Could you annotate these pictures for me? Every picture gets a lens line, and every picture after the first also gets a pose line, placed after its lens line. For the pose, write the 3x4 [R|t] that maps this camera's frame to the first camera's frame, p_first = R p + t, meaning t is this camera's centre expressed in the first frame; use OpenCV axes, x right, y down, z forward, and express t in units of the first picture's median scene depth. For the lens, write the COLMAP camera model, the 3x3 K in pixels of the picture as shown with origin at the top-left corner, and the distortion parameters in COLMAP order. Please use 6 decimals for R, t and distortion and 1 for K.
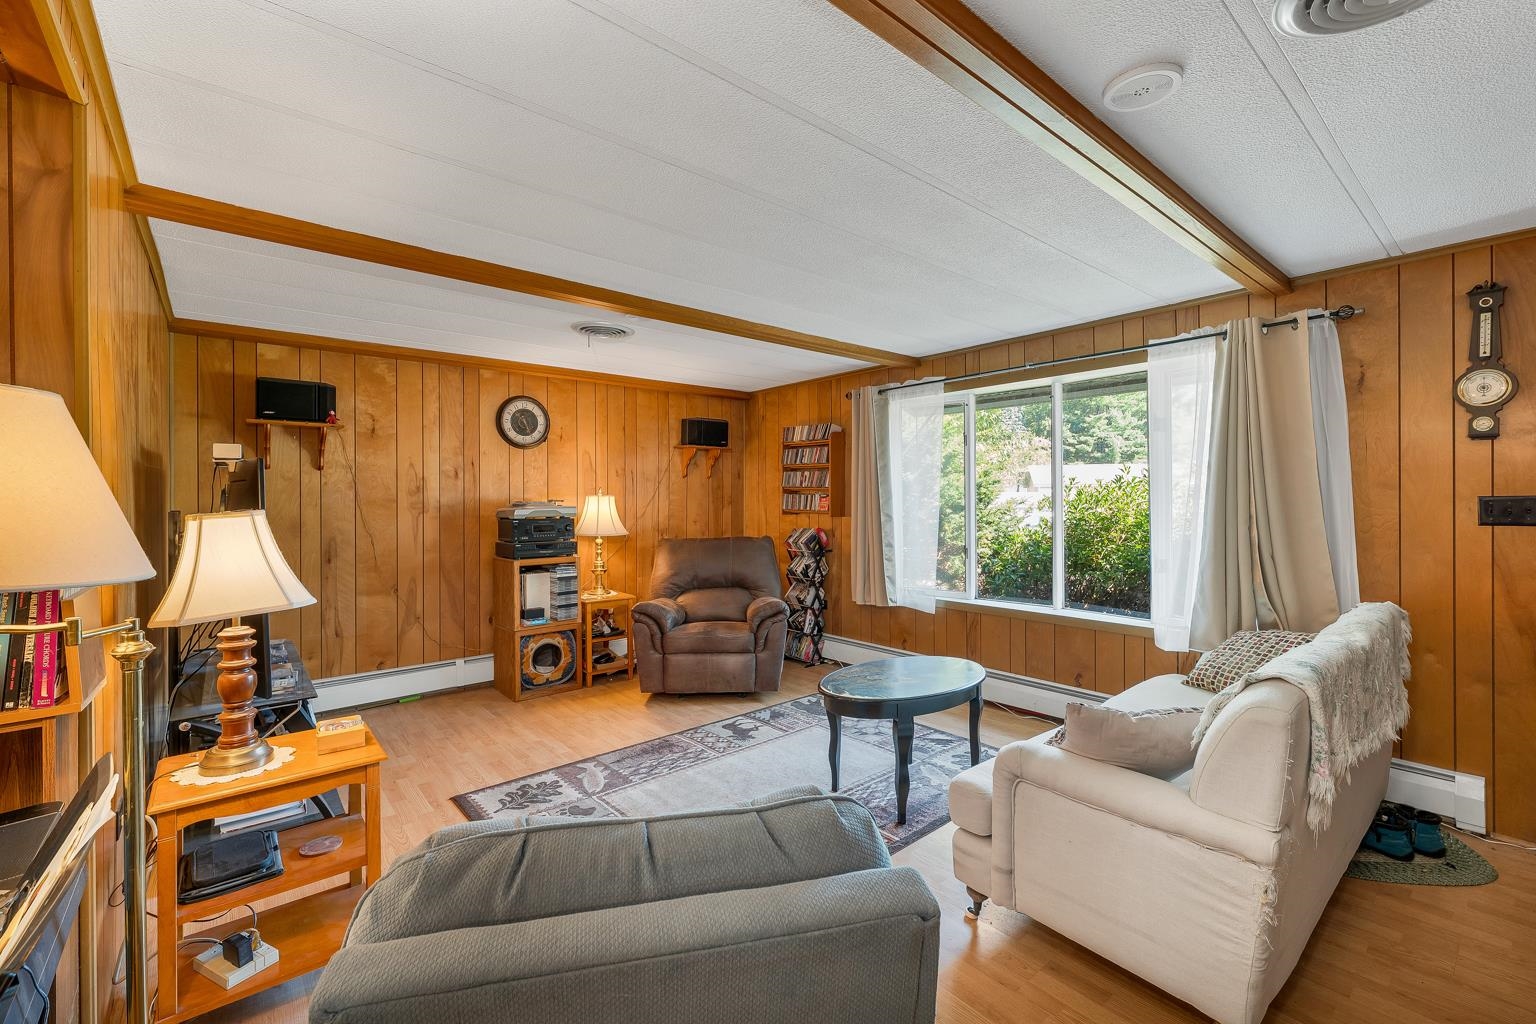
lens RADIAL K [[649.0, 0, 760.7], [0, 649.0, 497.5], [0, 0, 1]] dist [-0.002428, 0.000711]
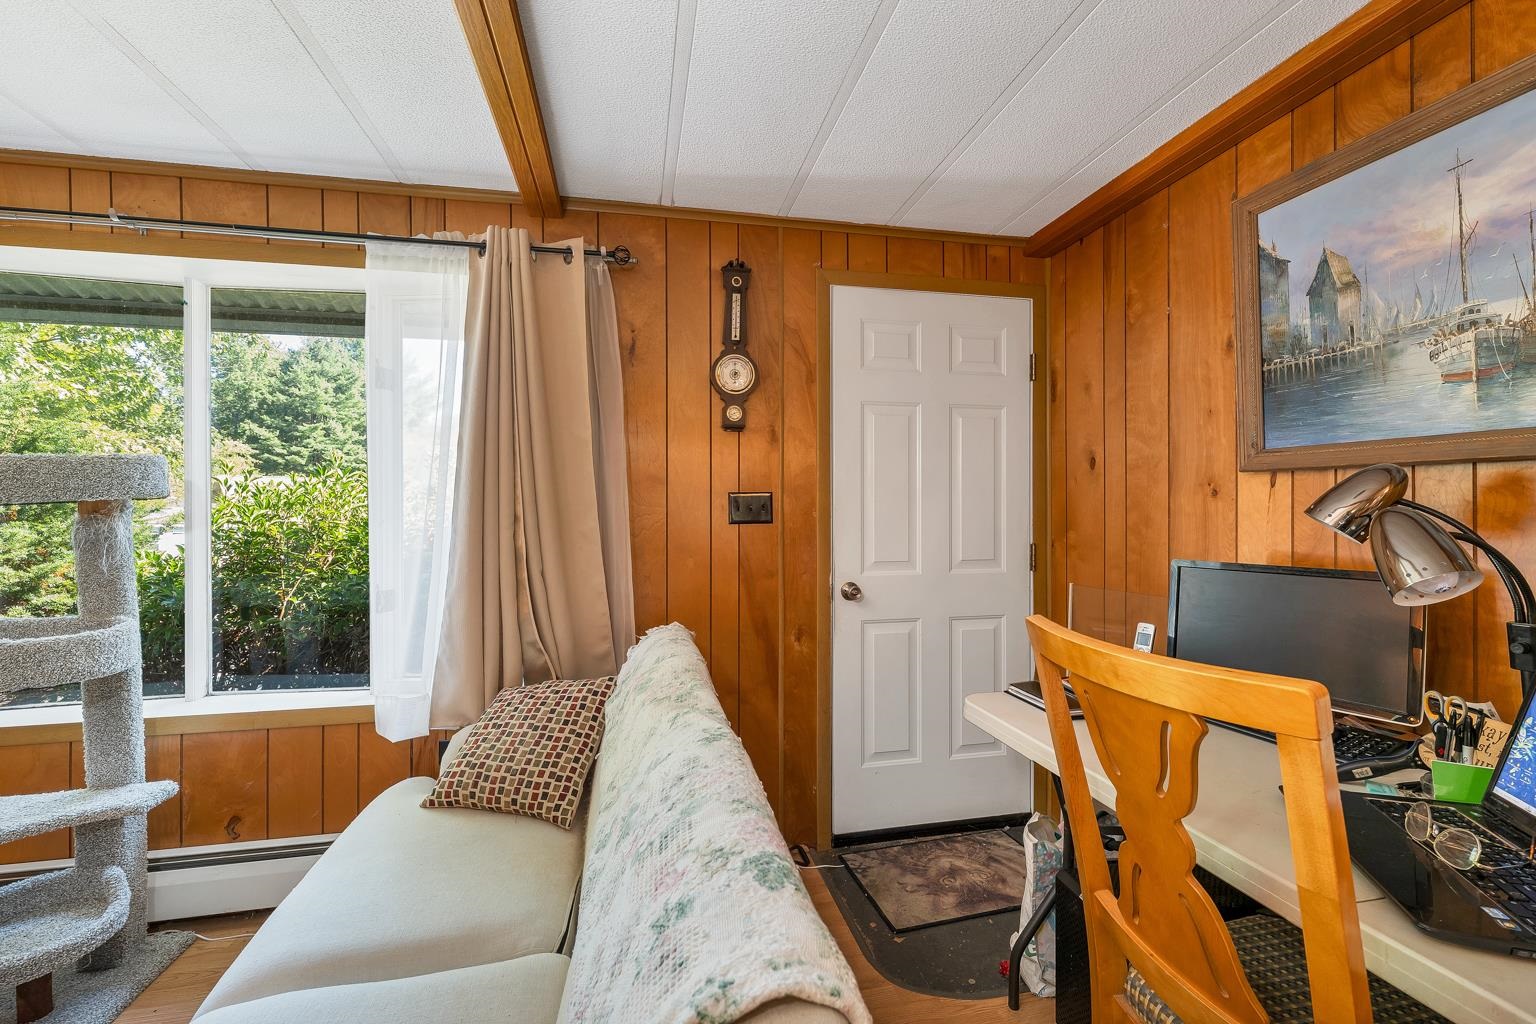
lens RADIAL K [[649.0, 0, 772.4], [0, 649.0, 512.1], [0, 0, 1]] dist [-0.002428, 0.000711]
pose [[0.458618, 0.005894, 0.888614, 0.182705], [0.000261, 0.999977, -0.006767, 0.018521], [-0.888633, 0.003336, 0.458606, 0.300667]]
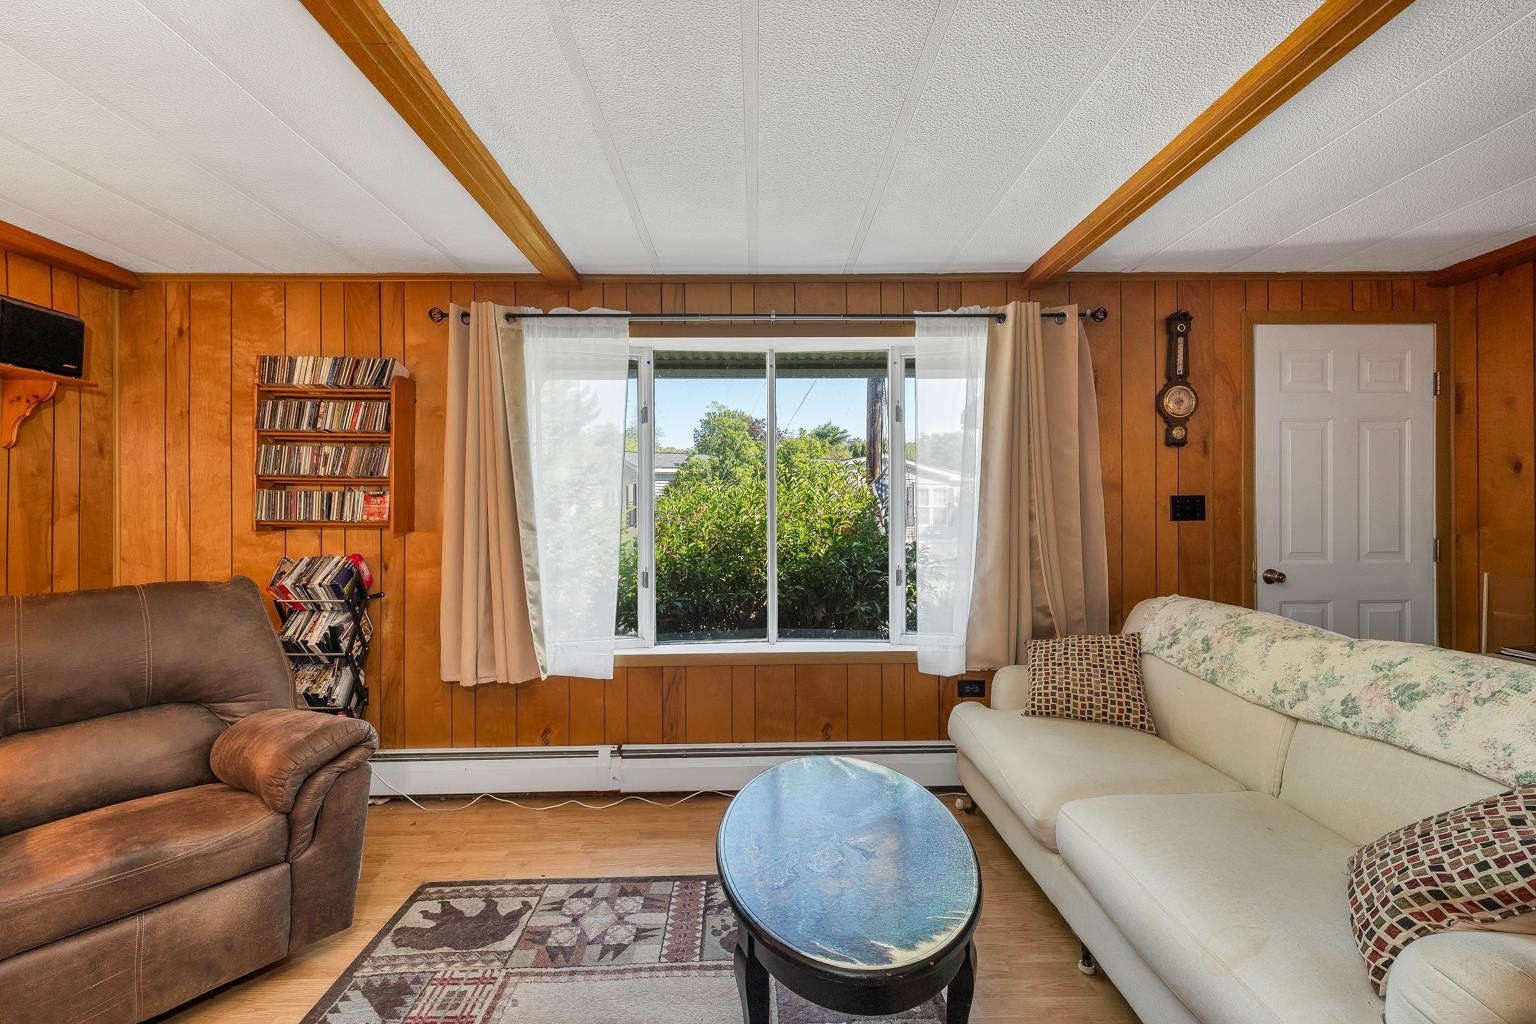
lens RADIAL K [[649.0, 0, 770.8], [0, 649.0, 511.0], [0, 0, 1]] dist [-0.002428, 0.000711]
pose [[0.620371, 0.005896, 0.784287, -0.138882], [0.001049, 0.999965, -0.008346, 0.019943], [-0.784308, 0.006000, 0.620342, 0.485125]]
